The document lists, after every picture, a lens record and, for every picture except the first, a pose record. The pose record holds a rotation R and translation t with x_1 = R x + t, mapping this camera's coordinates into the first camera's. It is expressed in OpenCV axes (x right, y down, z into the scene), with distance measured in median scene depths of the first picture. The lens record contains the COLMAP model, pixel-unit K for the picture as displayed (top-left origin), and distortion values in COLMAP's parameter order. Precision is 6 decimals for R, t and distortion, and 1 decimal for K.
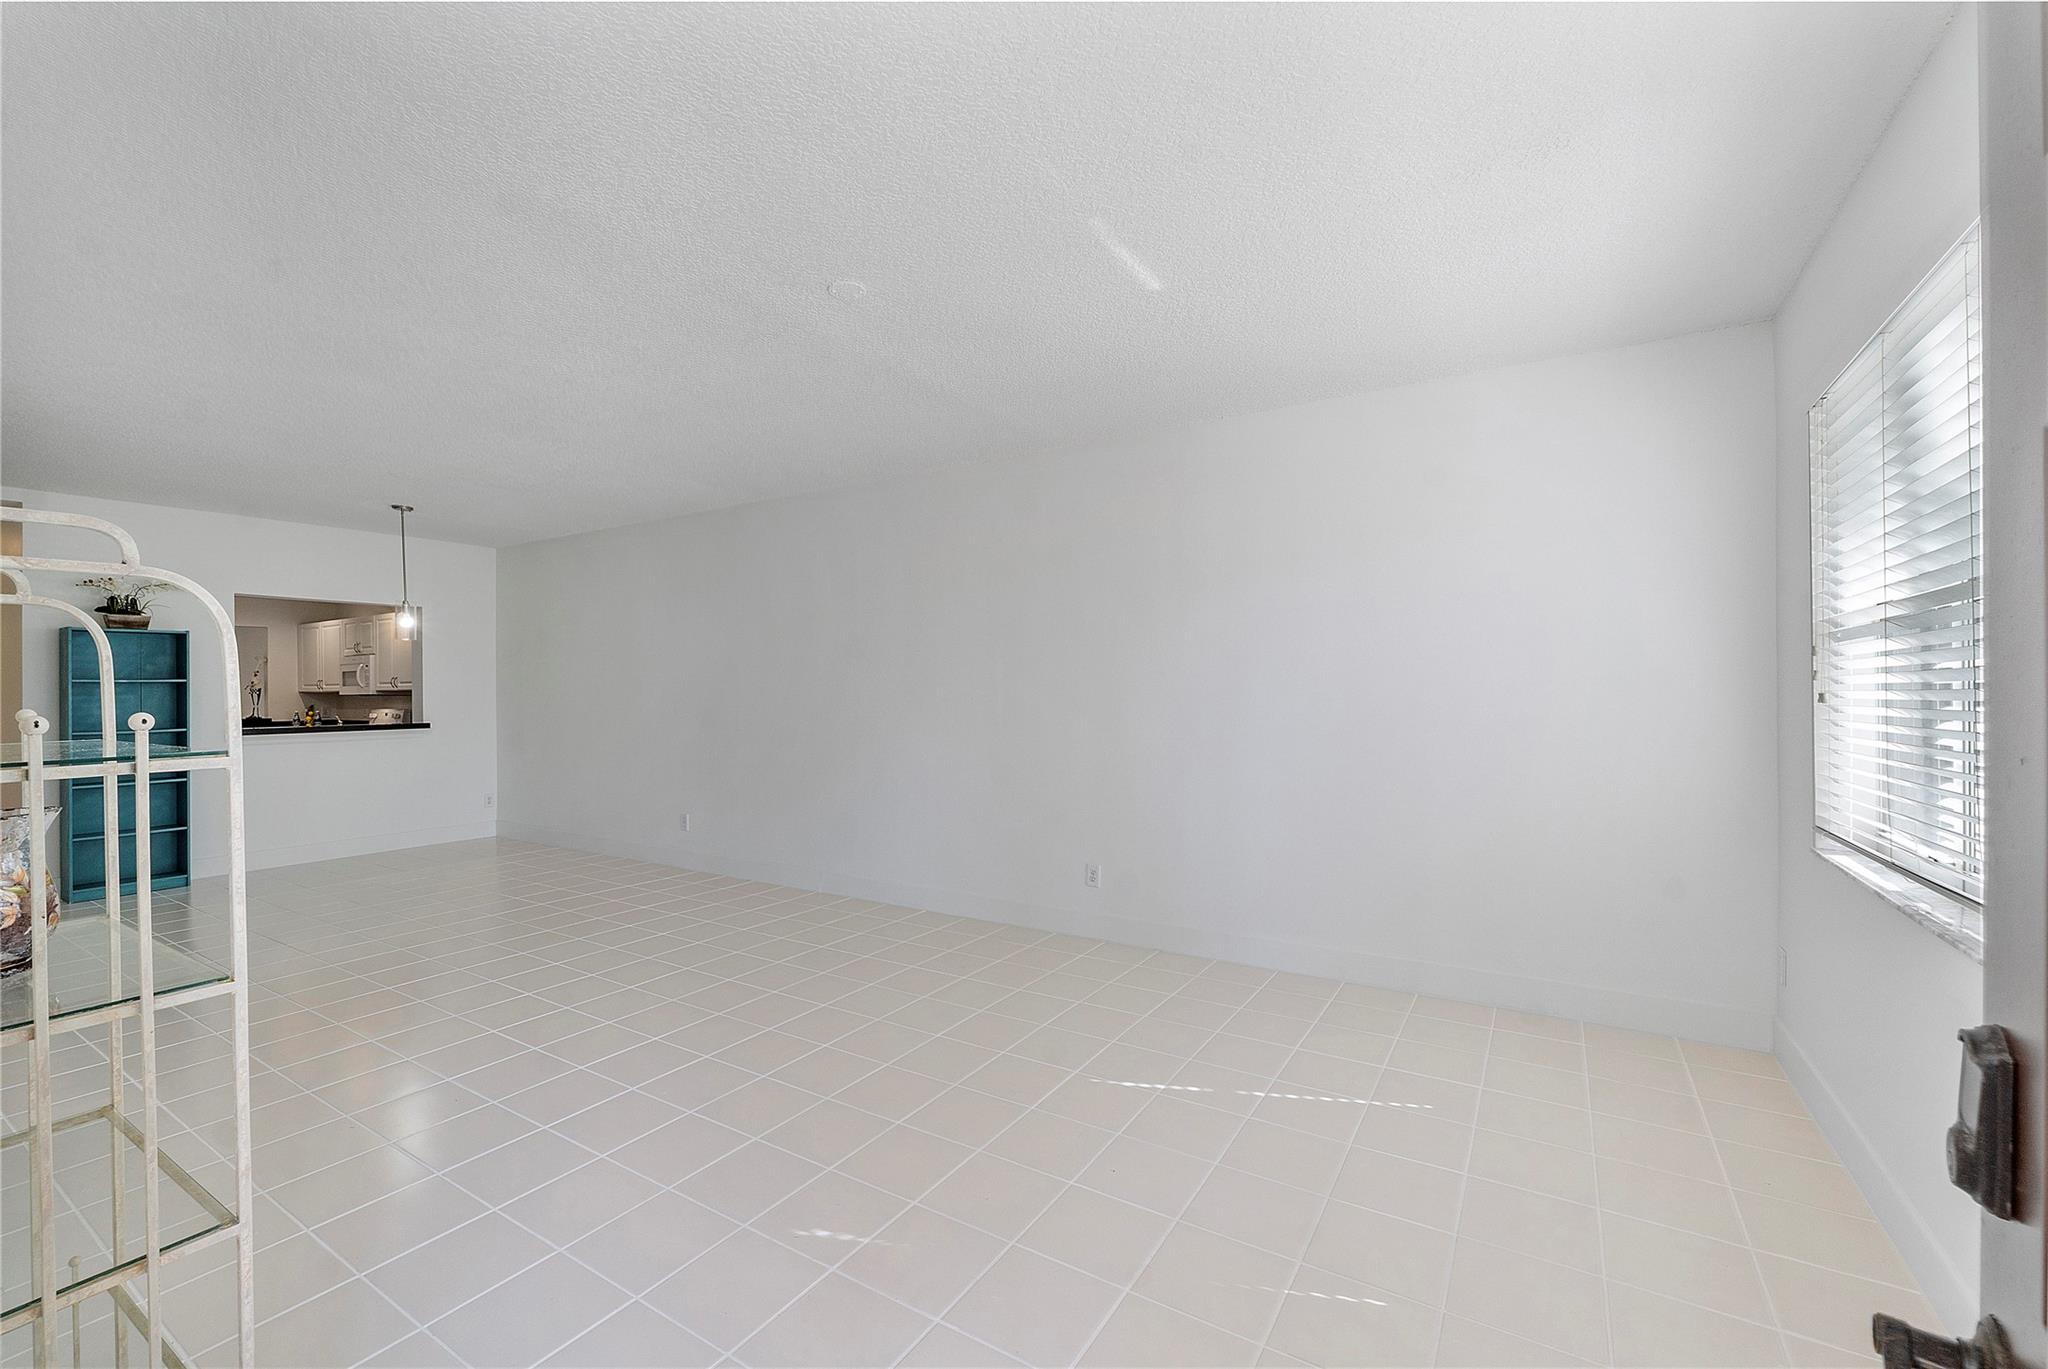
lens RADIAL K [[858.0, 0, 1003.1], [0, 858.0, 680.4], [0, 0, 1]] dist [-0.002089, -0.000295]
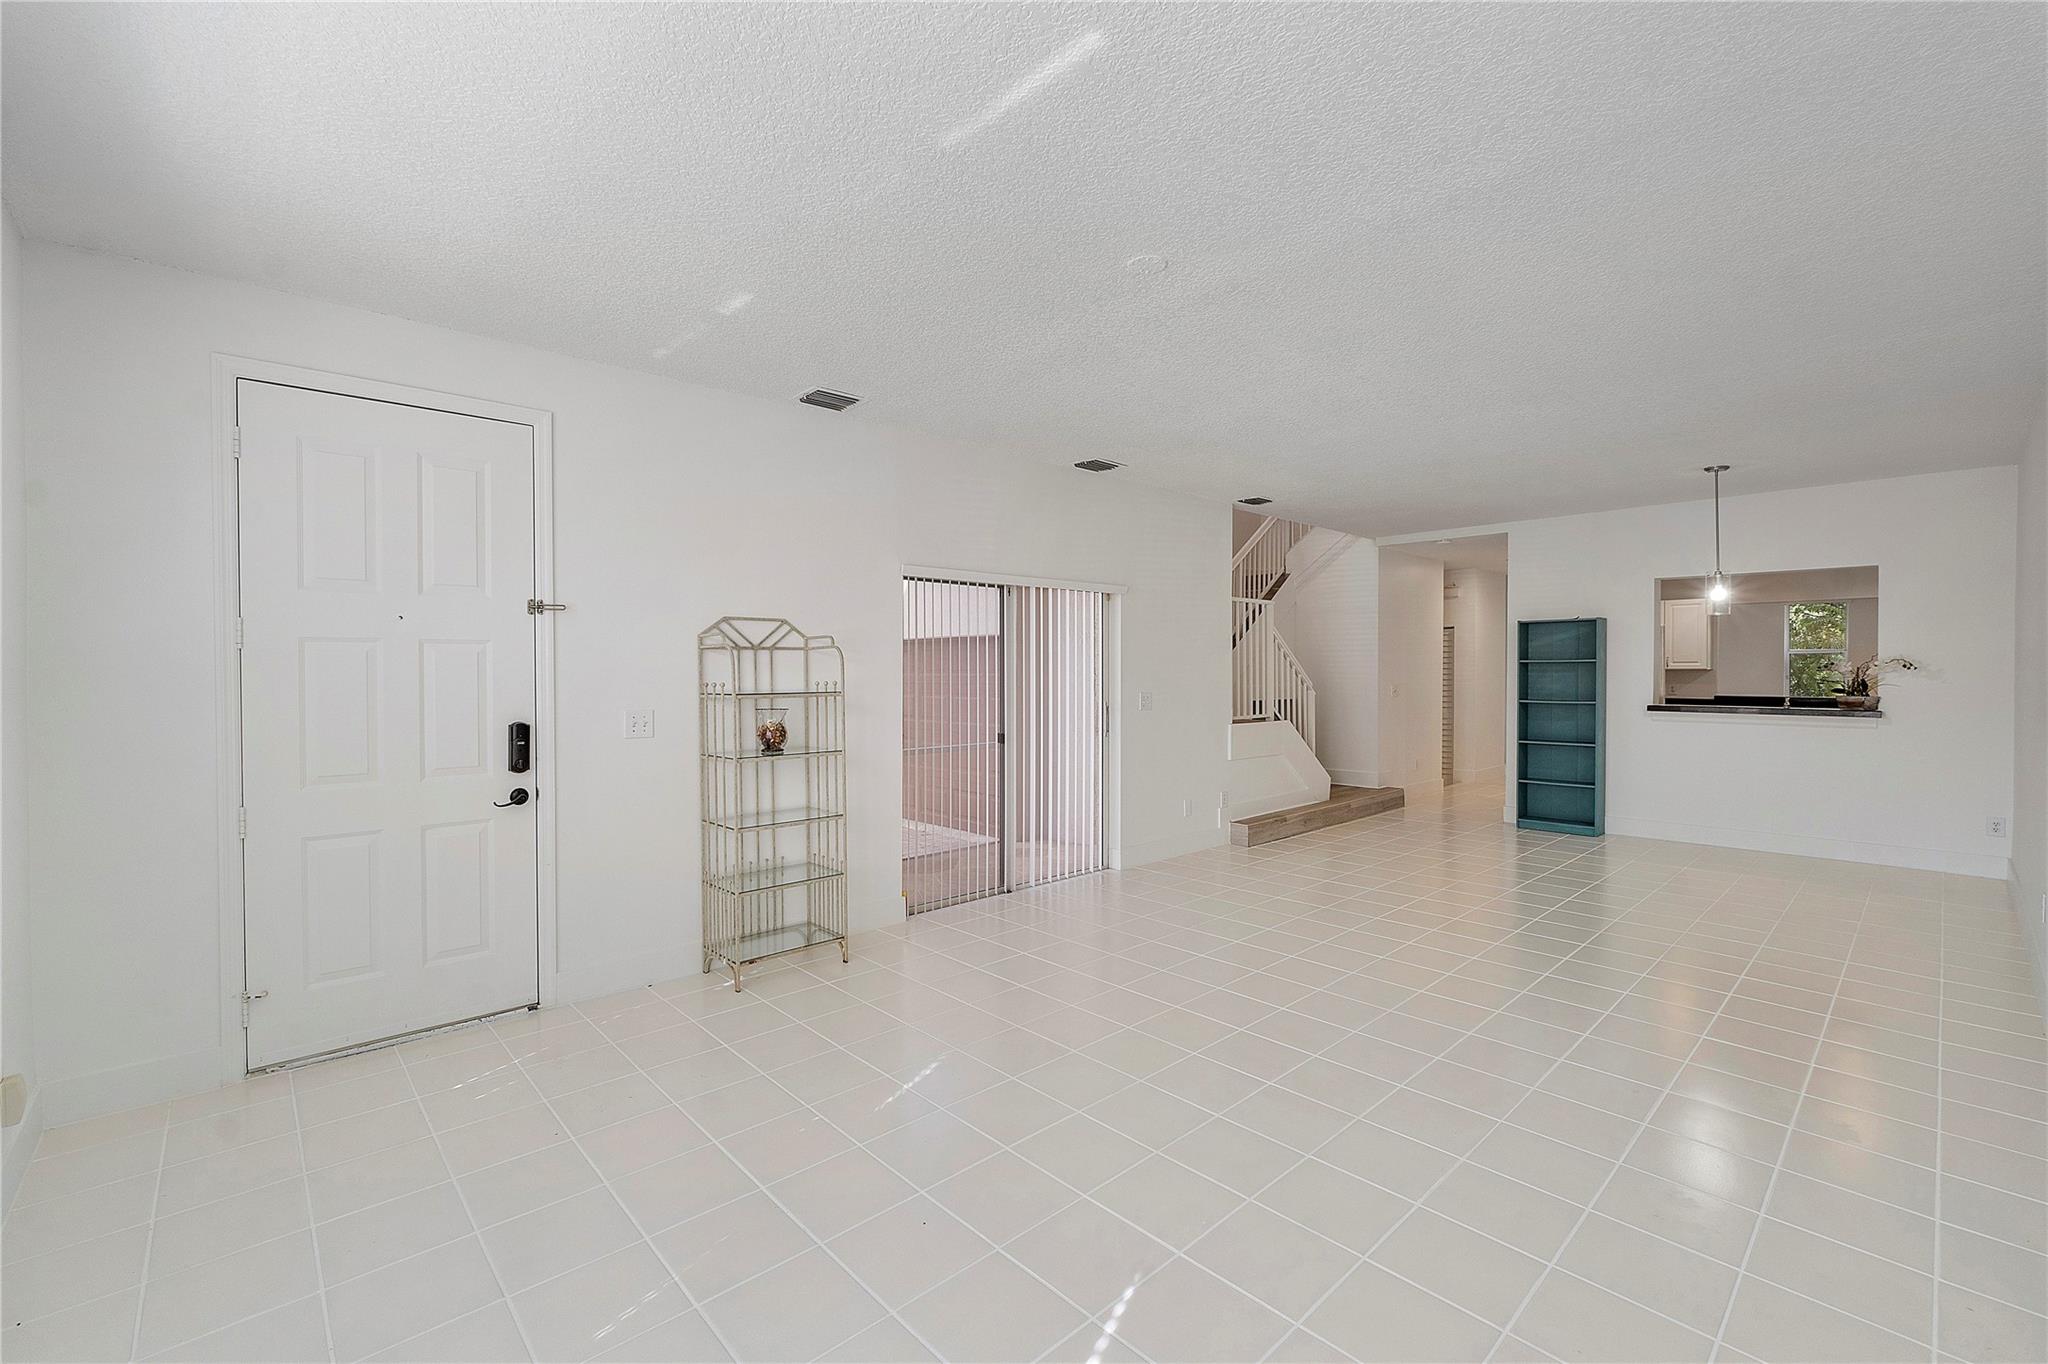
lens RADIAL K [[858.0, 0, 1003.1], [0, 858.0, 677.9], [0, 0, 1]] dist [-0.002089, -0.000295]
pose [[-0.254994, 0.020092, -0.966734, 0.373443], [0.006897, 0.999796, 0.018960, -0.001770], [0.966918, -0.001833, -0.255081, 0.503941]]
